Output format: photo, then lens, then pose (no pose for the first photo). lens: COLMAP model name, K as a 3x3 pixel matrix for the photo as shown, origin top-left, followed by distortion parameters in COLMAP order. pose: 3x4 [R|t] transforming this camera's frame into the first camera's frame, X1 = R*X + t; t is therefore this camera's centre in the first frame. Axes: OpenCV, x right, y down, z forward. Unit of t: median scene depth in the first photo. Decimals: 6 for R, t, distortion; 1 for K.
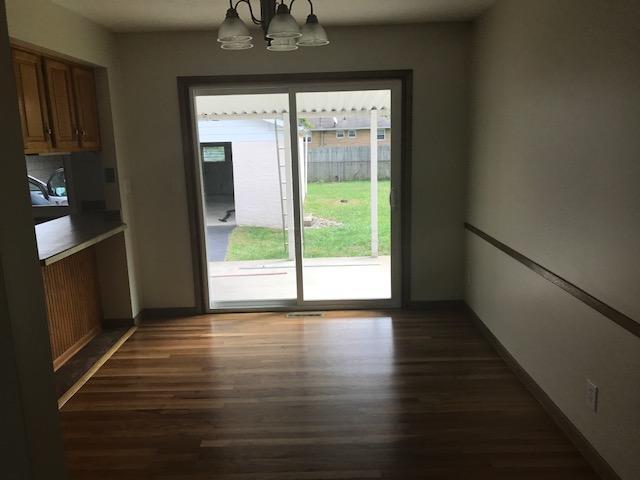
lens RADIAL K [[530.0, 0, 320.7], [0, 530.0, 238.7], [0, 0, 1]] dist [0.029769, -0.039815]
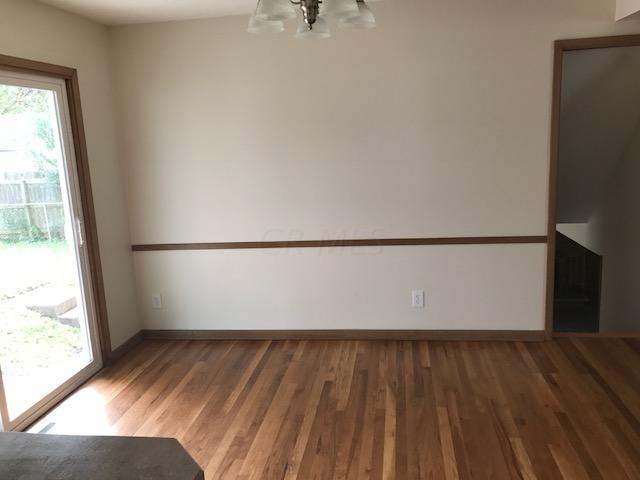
lens RADIAL K [[530.0, 0, 321.4], [0, 530.0, 241.0], [0, 0, 1]] dist [0.029769, -0.039815]
pose [[0.134858, -0.167034, 0.976685, -0.601186], [0.238445, 0.962194, 0.131632, -0.085192], [-0.961747, 0.215134, 0.169588, 0.556787]]
